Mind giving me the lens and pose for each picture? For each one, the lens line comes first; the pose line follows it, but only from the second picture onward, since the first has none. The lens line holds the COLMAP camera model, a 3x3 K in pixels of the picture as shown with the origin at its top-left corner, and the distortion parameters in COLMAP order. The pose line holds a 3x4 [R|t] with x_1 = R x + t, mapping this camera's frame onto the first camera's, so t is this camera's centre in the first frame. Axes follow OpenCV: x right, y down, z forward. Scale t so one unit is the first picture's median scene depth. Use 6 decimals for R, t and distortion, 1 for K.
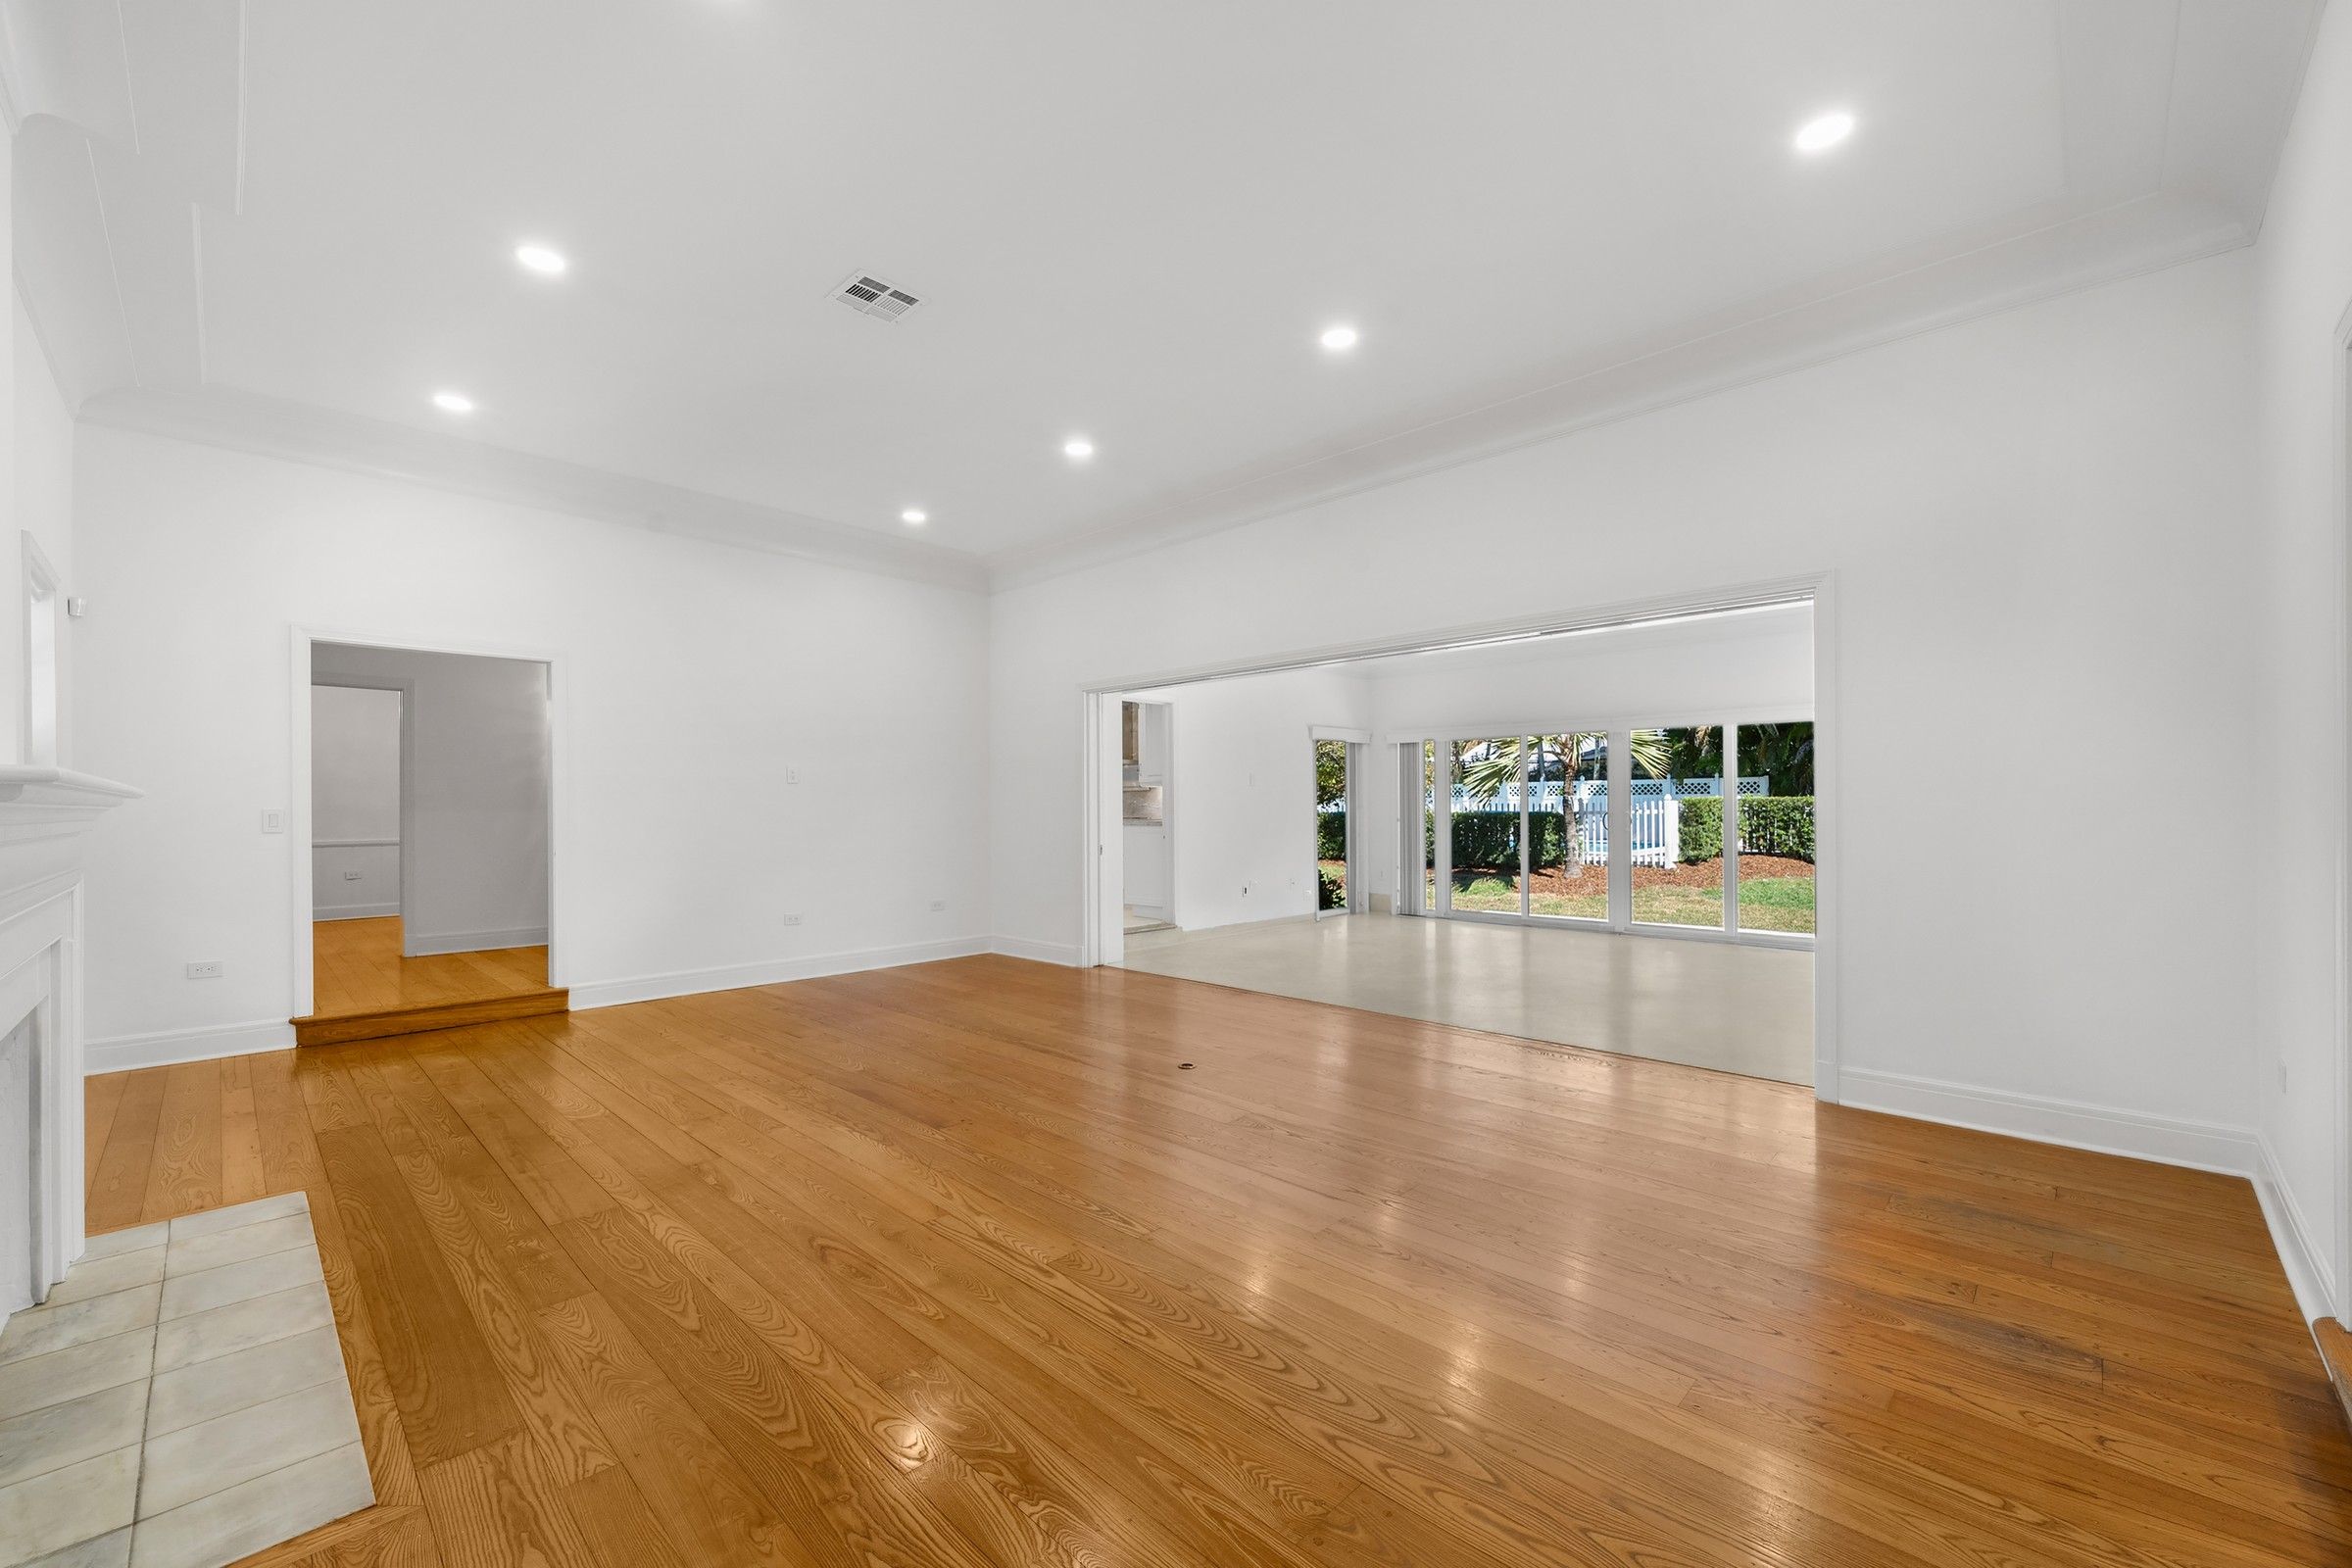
lens RADIAL K [[946.1, 0, 1178.1], [0, 946.1, 796.6], [0, 0, 1]] dist [0.002780, 0.000276]
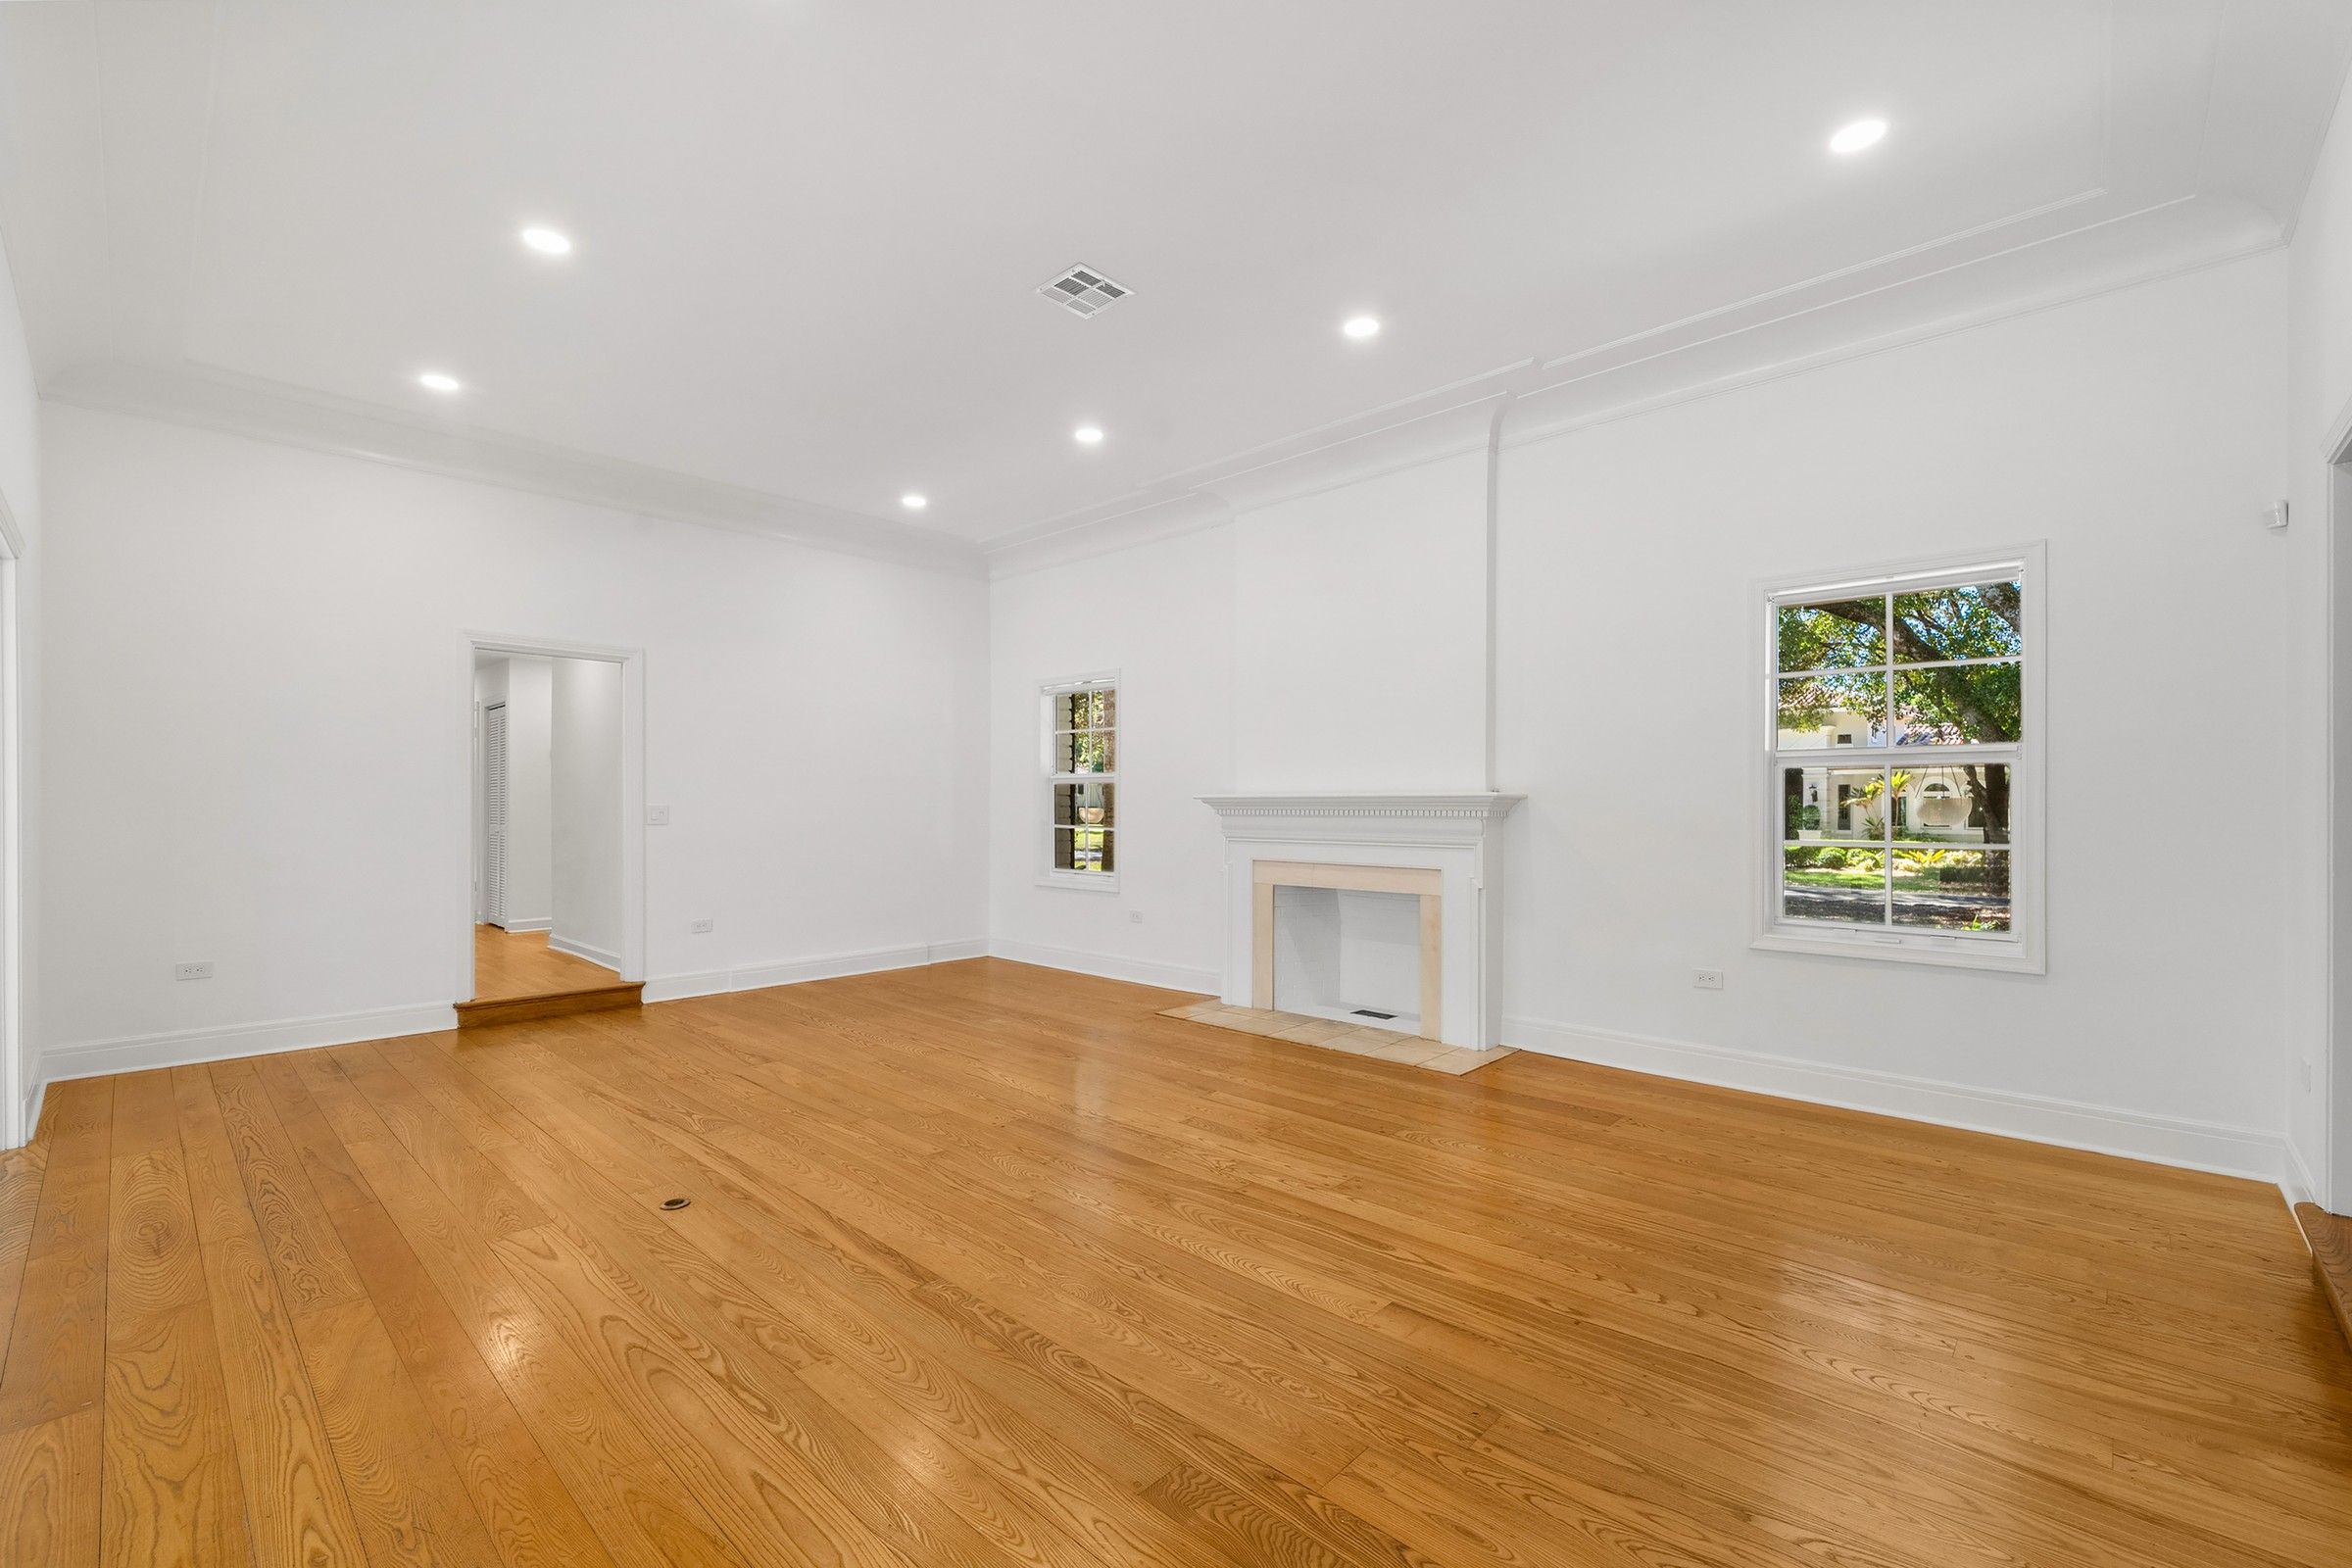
lens RADIAL K [[988.4, 0, 1172.7], [0, 988.4, 795.3], [0, 0, 1]] dist [0.000935, -0.000080]
pose [[-0.999716, 0.002692, -0.023682, -0.251600], [0.003155, 0.999805, -0.019509, 0.013005], [0.023625, -0.019578, -0.999529, 1.363067]]
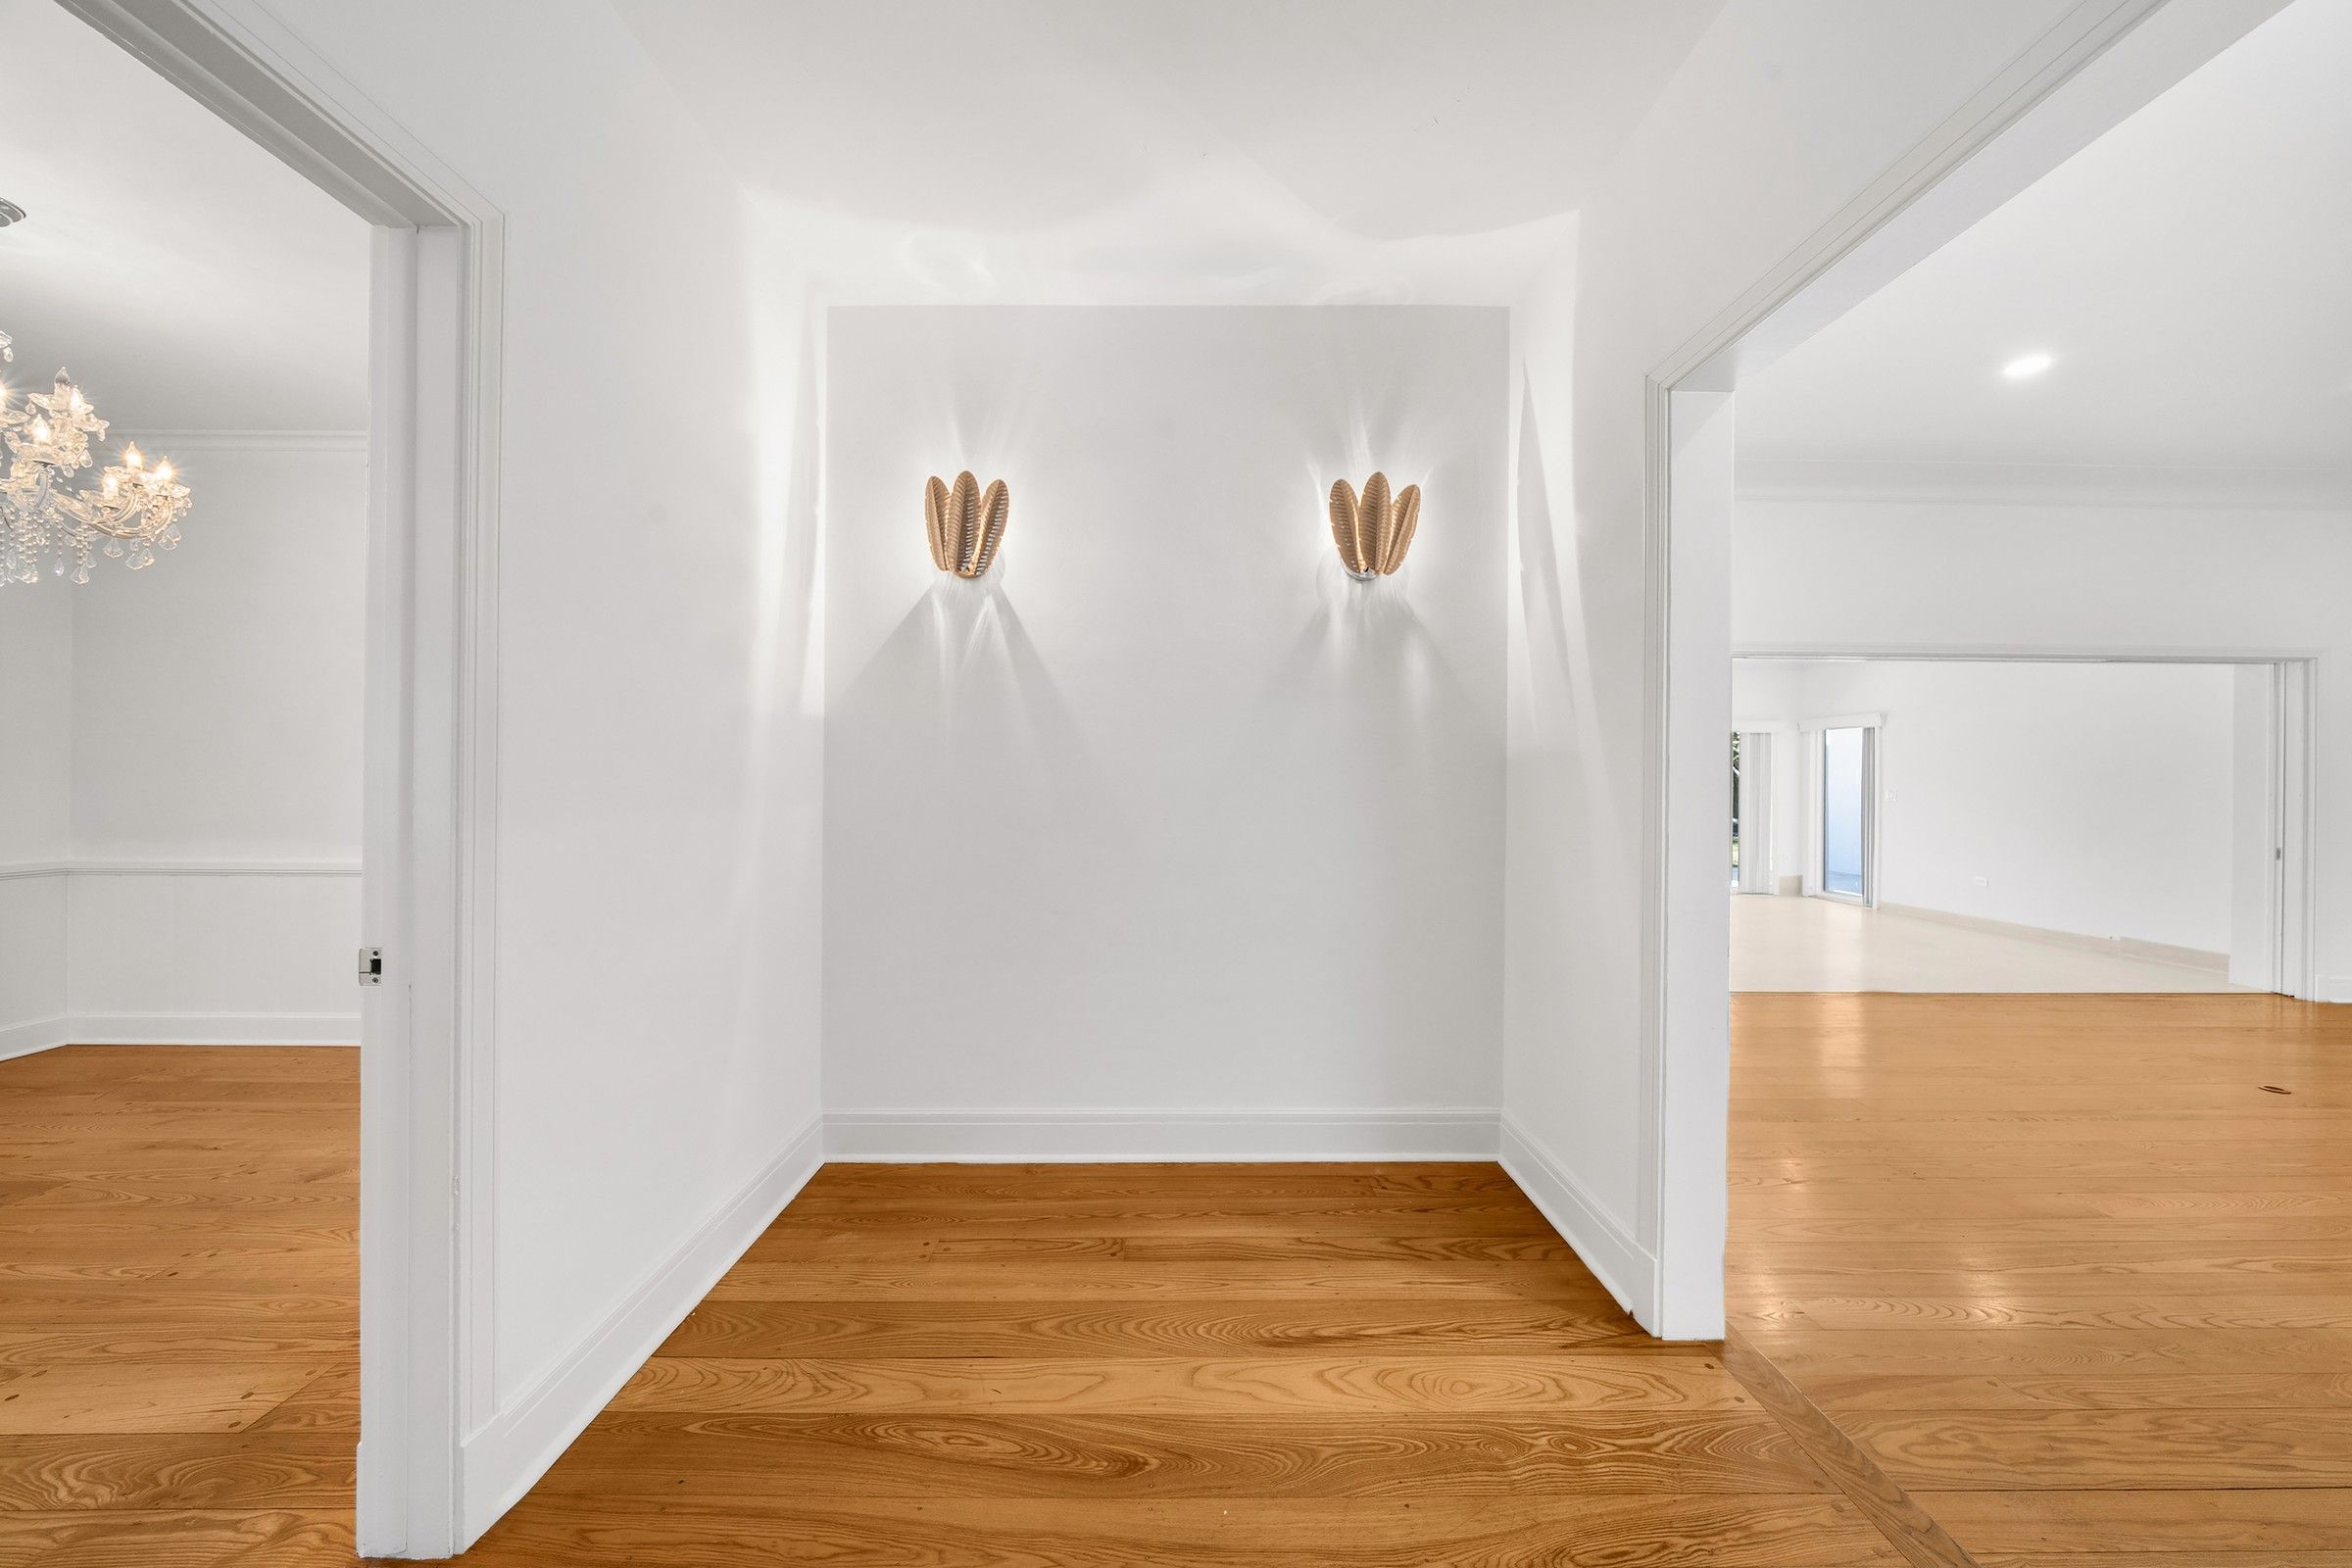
lens RADIAL K [[814.8, 0, 1192.2], [0, 814.8, 779.1], [0, 0, 1]] dist [-0.001706, -0.000055]
pose [[0.696954, 0.009680, 0.717051, -1.045529], [-0.019517, 0.999795, 0.005474, -0.002794], [-0.716850, -0.017810, 0.697000, 0.970718]]
